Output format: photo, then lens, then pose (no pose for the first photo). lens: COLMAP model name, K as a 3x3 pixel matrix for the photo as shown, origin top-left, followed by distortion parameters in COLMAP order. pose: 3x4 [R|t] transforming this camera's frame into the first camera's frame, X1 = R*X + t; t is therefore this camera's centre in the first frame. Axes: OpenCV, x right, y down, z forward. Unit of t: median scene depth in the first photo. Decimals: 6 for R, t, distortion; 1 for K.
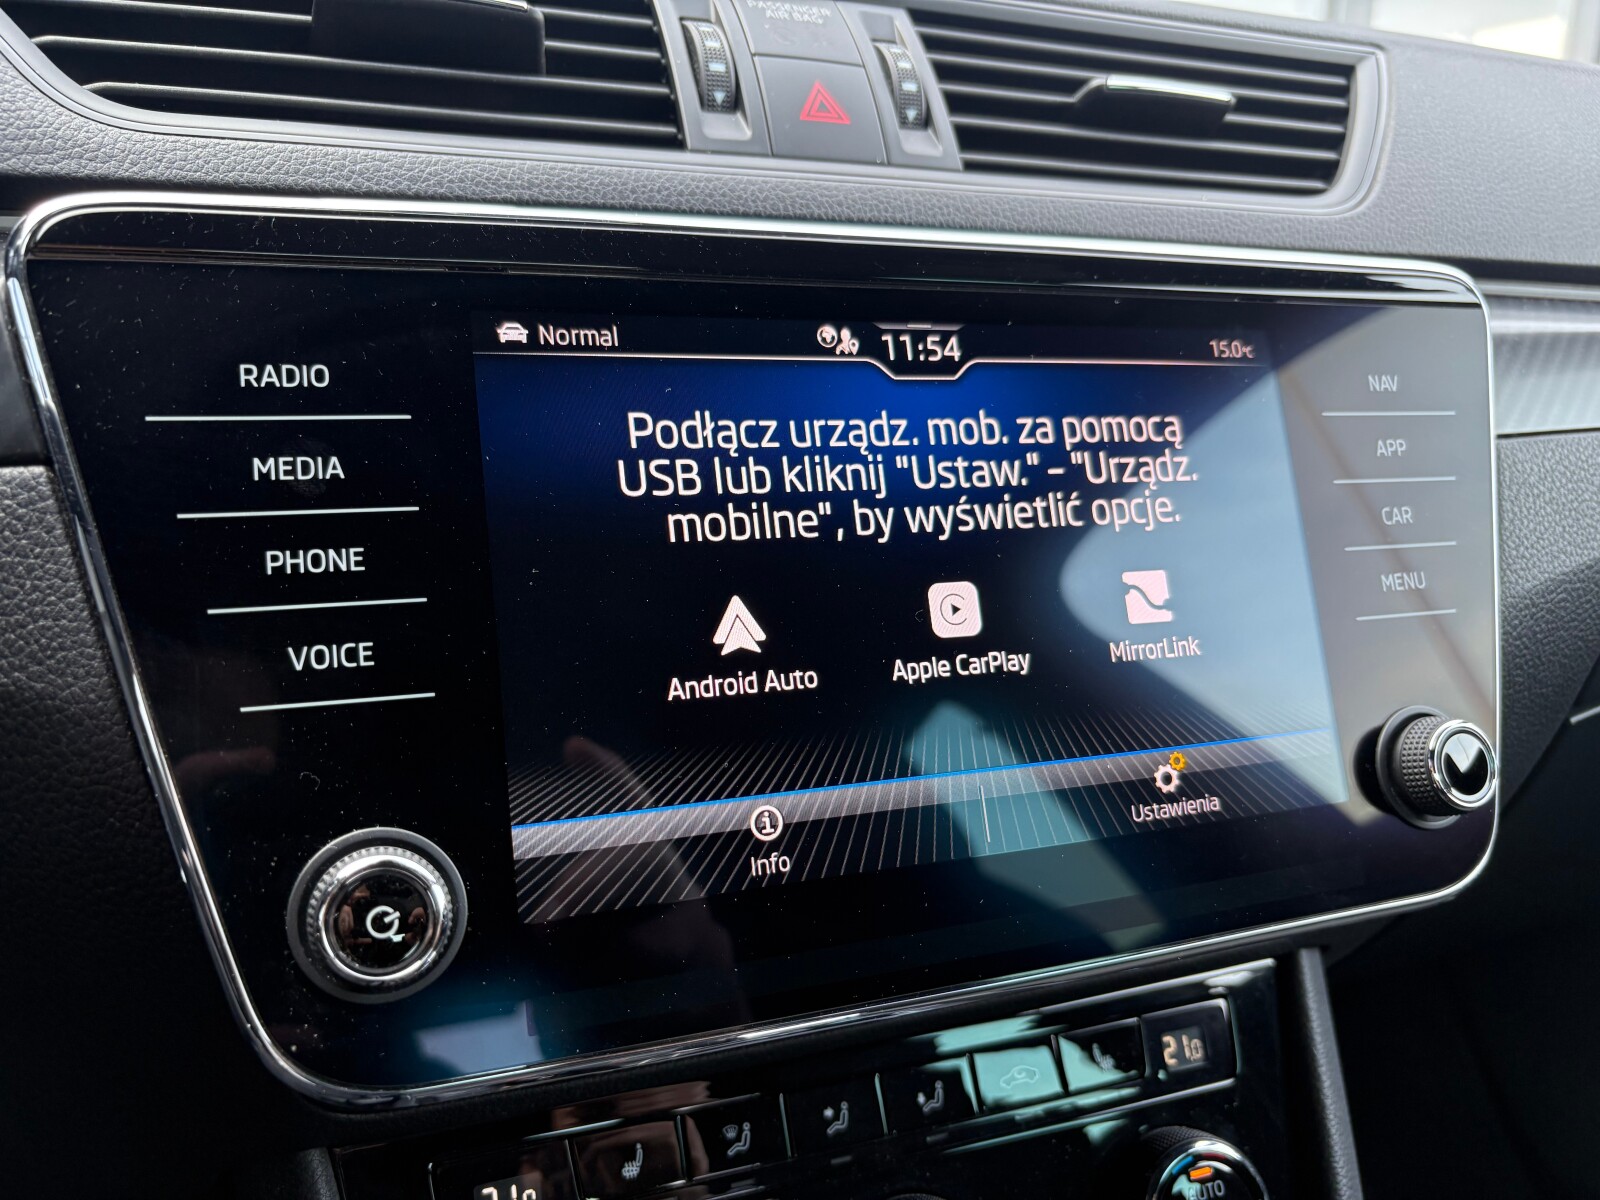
lens RADIAL K [[1219.8, 0, 798.4], [0, 1219.8, 598.2], [0, 0, 1]] dist [0.024784, -0.033692]
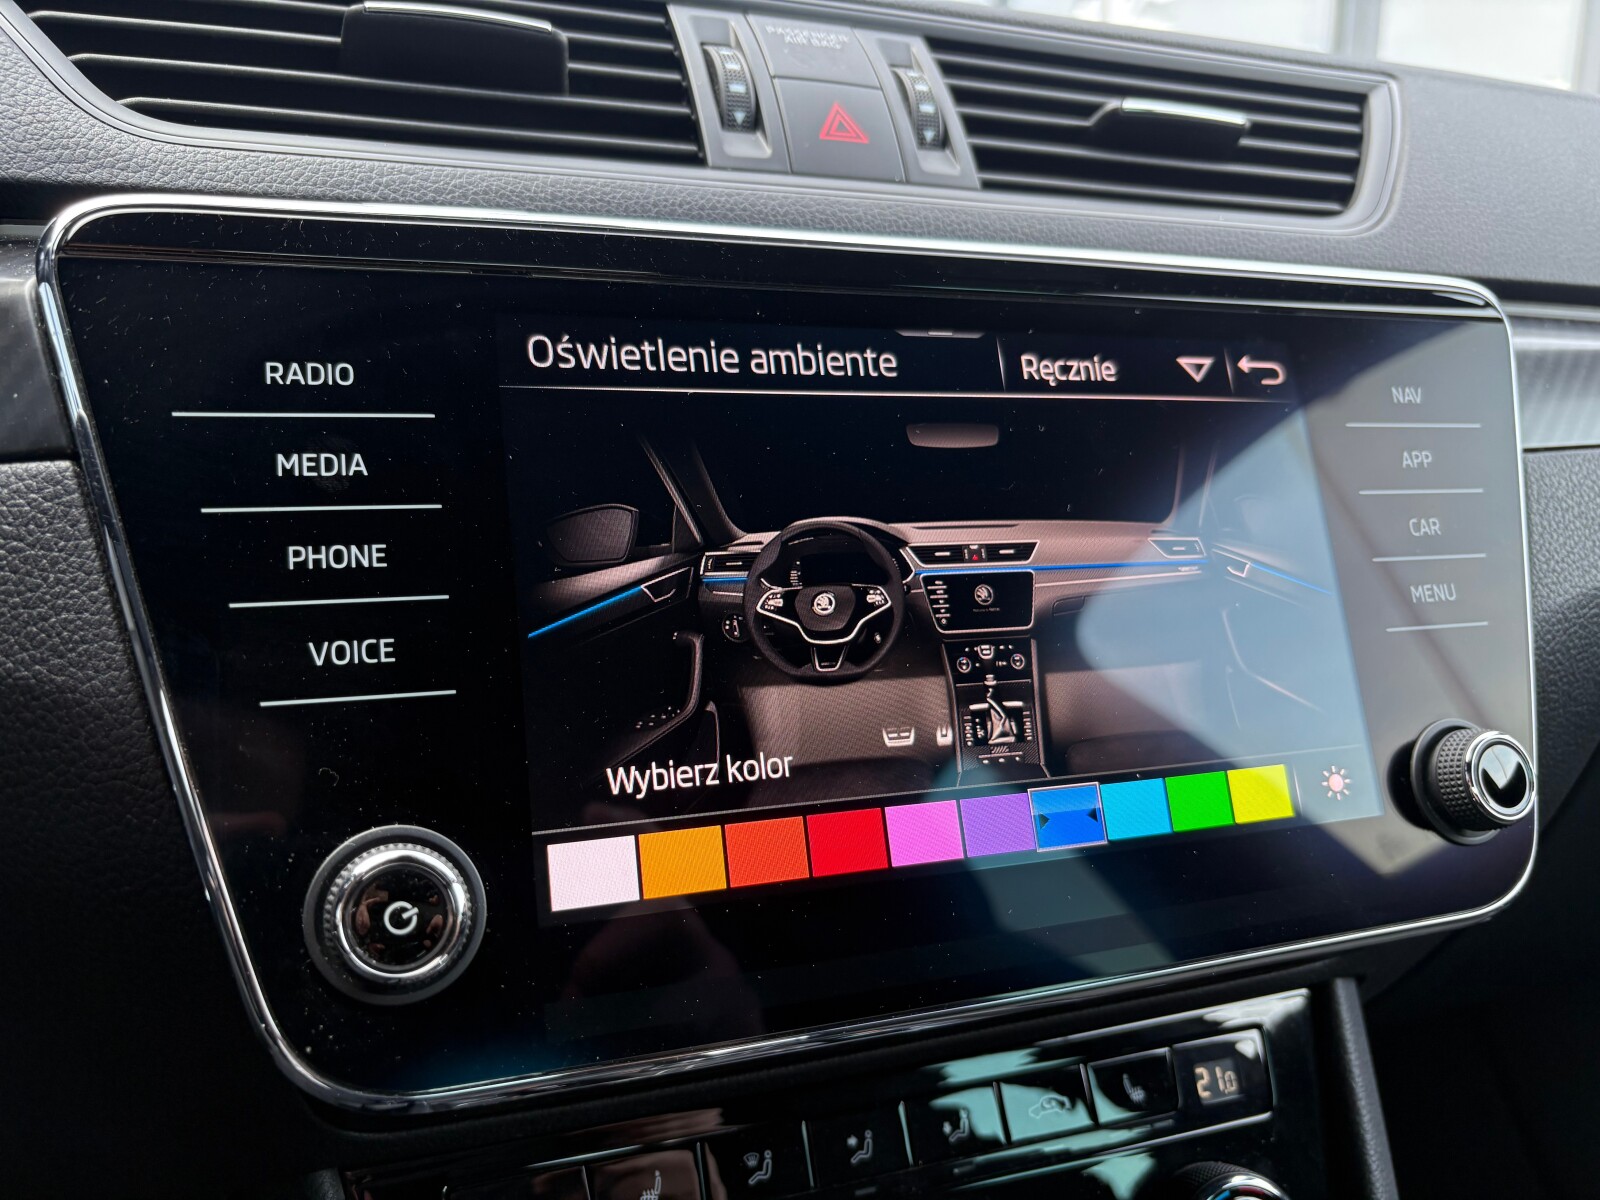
lens RADIAL K [[1219.8, 0, 792.7], [0, 1219.8, 598.7], [0, 0, 1]] dist [0.024784, -0.033692]
pose [[0.999893, -0.003189, -0.014310, -0.007674], [0.002488, 0.998809, -0.048726, 0.040284], [0.014449, 0.048685, 0.998710, 0.009371]]
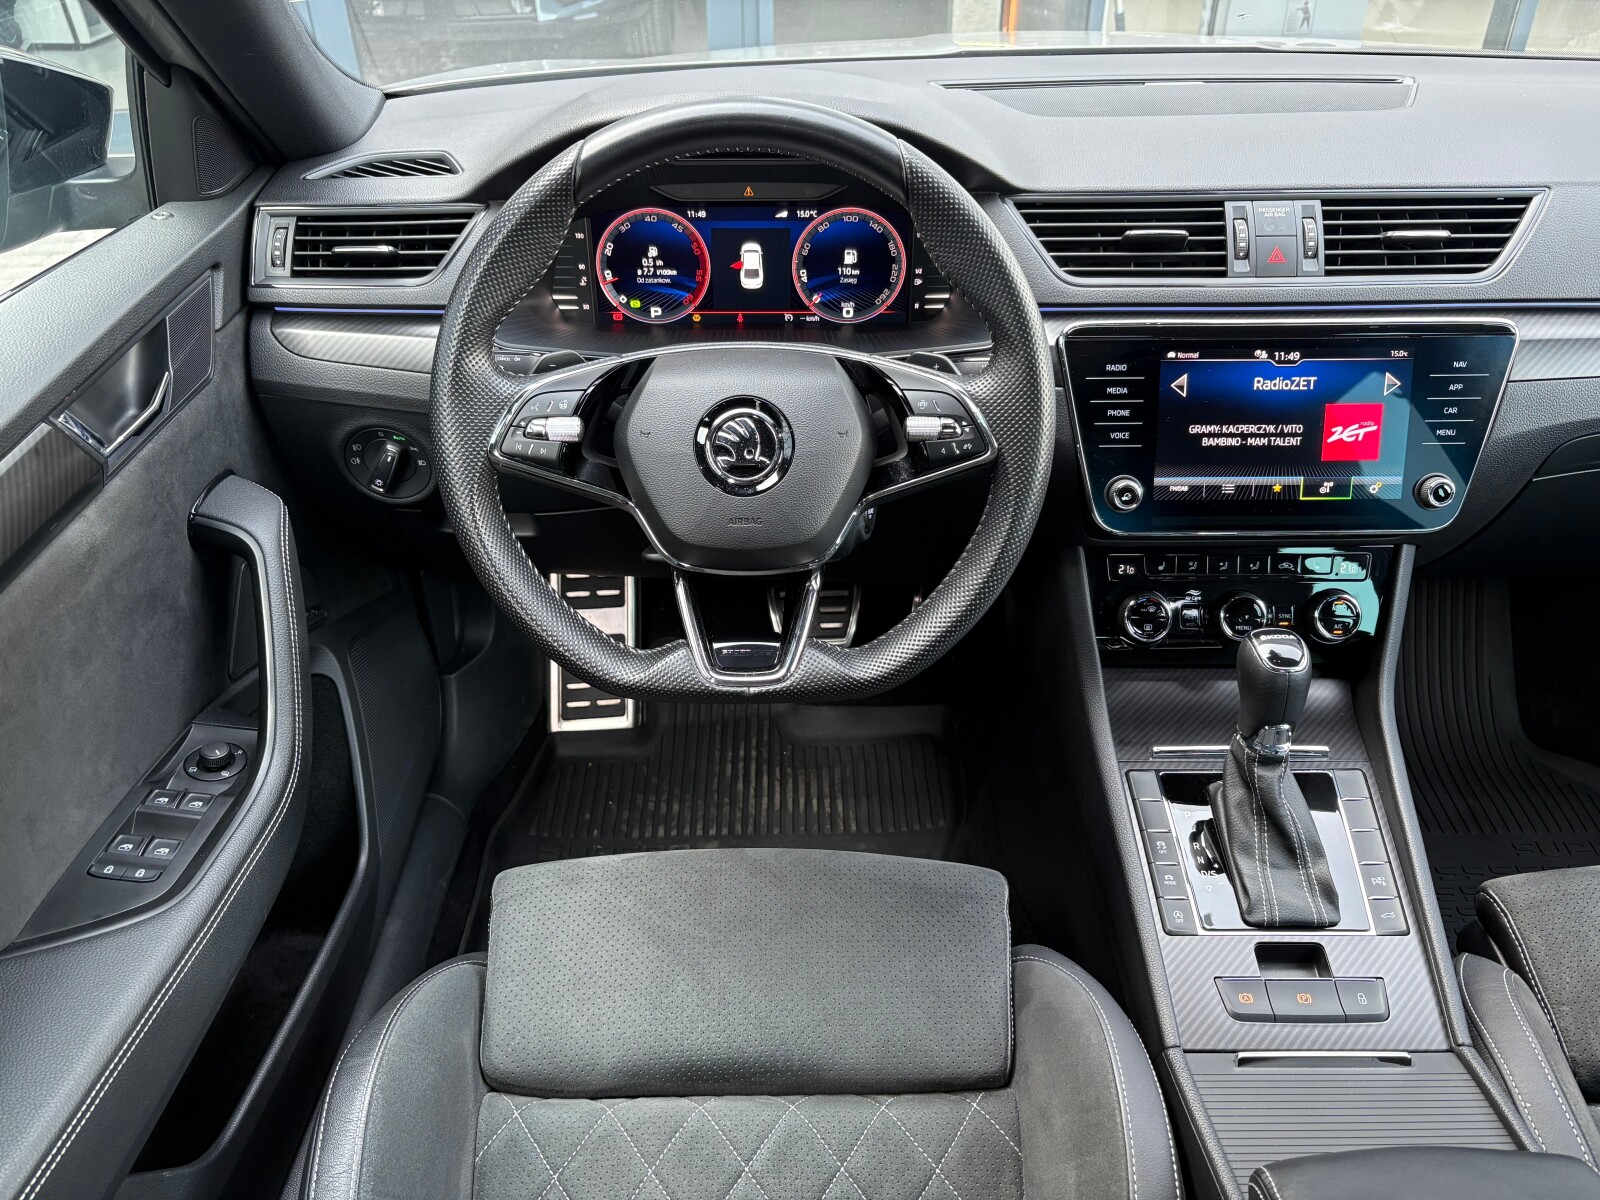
lens RADIAL K [[1219.8, 0, 799.7], [0, 1219.8, 602.1], [0, 0, 1]] dist [0.024784, -0.033692]
pose [[0.932307, 0.174982, -0.316522, 0.030777], [-0.049791, 0.928934, 0.366882, -0.715580], [0.358225, -0.326286, 0.874764, -2.597006]]
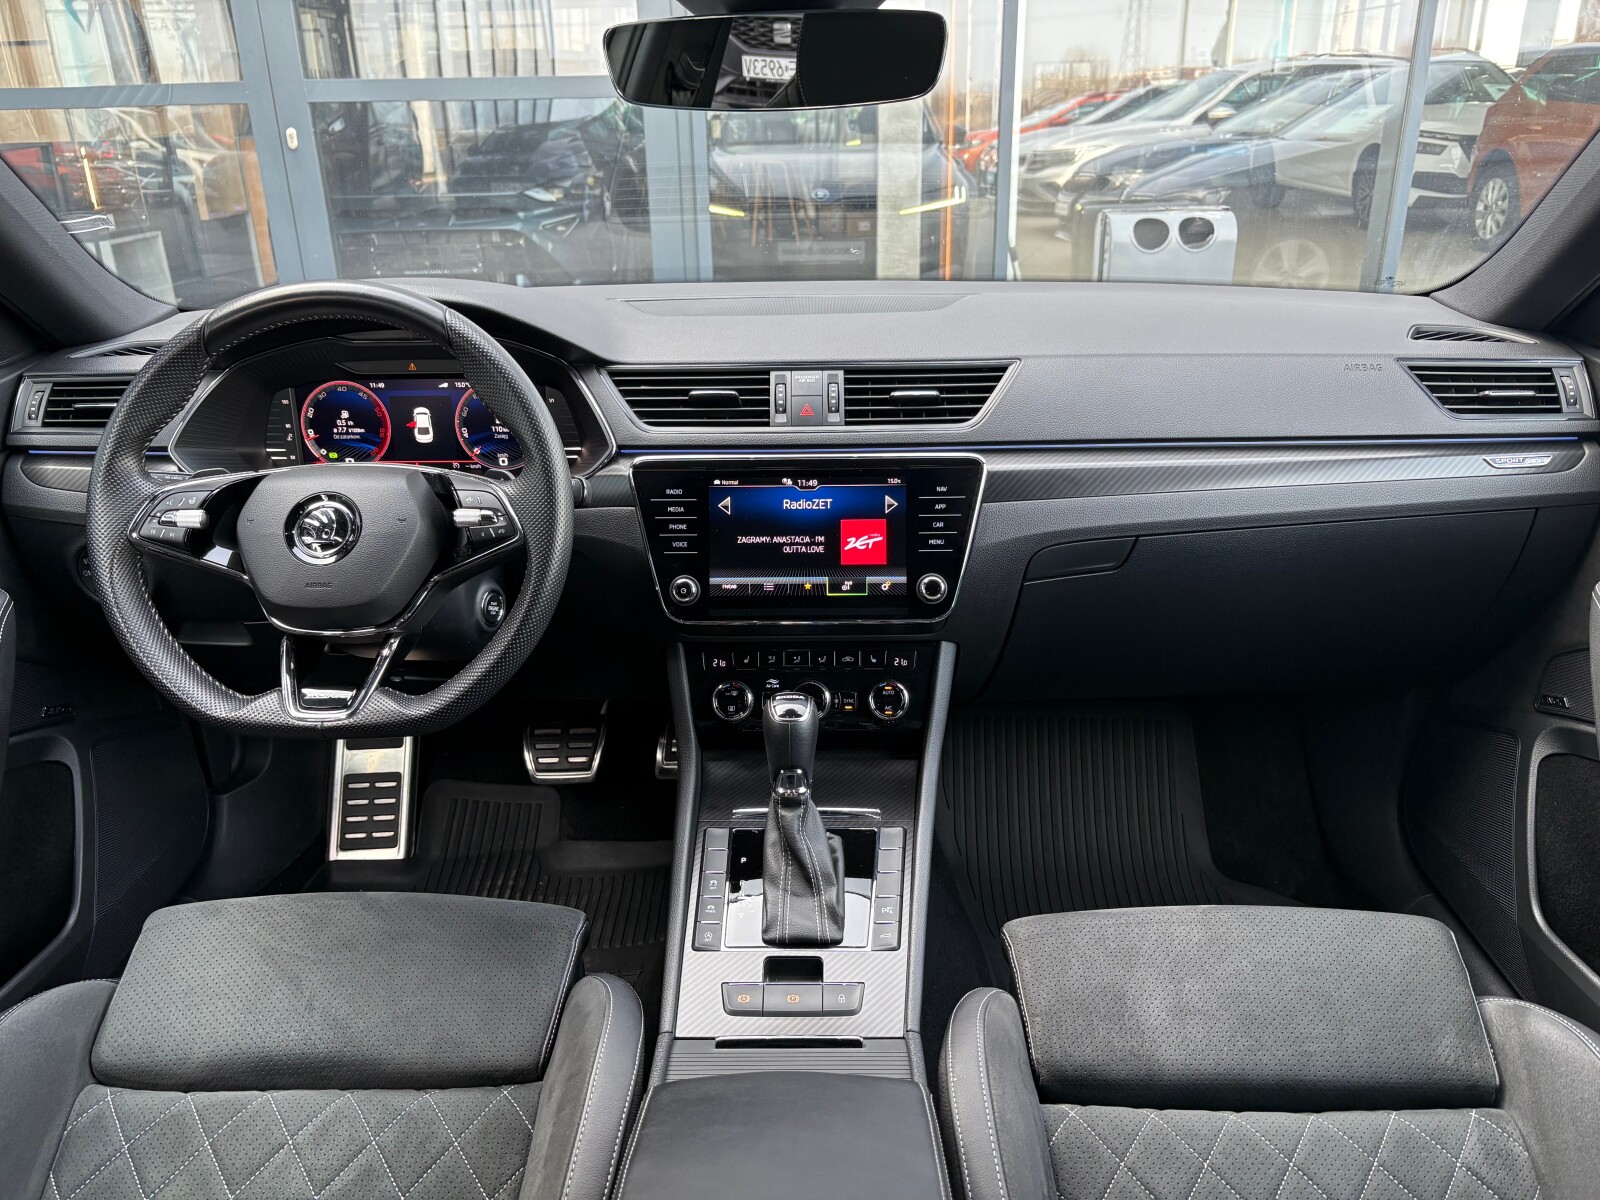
lens RADIAL K [[1219.8, 0, 811.1], [0, 1219.8, 595.1], [0, 0, 1]] dist [0.024784, -0.033692]
pose [[0.927420, 0.100390, -0.360296, 1.637899], [-0.046962, 0.986937, 0.154111, -0.453900], [0.371061, -0.126006, 0.920020, -2.918919]]
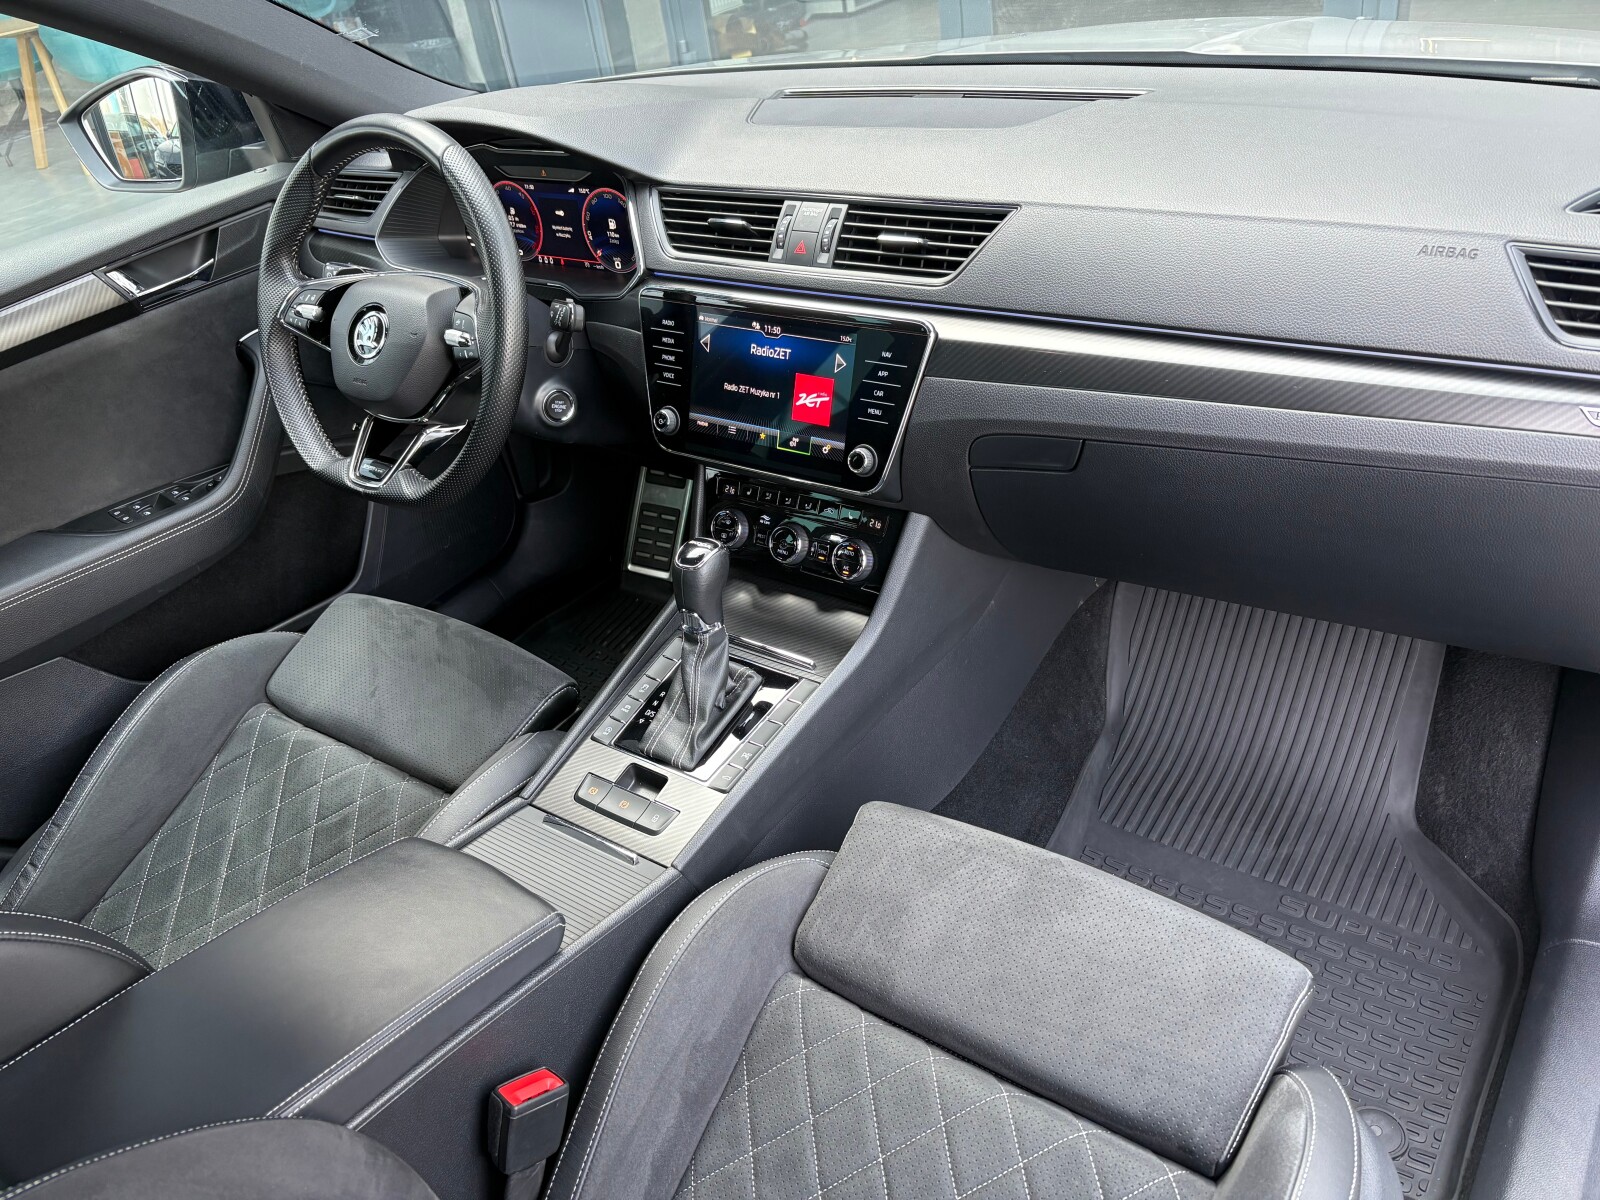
lens RADIAL K [[1219.8, 0, 794.6], [0, 1219.8, 619.5], [0, 0, 1]] dist [0.024784, -0.033692]
pose [[0.532135, 0.391792, -0.750554, 3.540456], [-0.040756, 0.897315, 0.439505, -1.109255], [0.845678, -0.203286, 0.493460, -1.189078]]
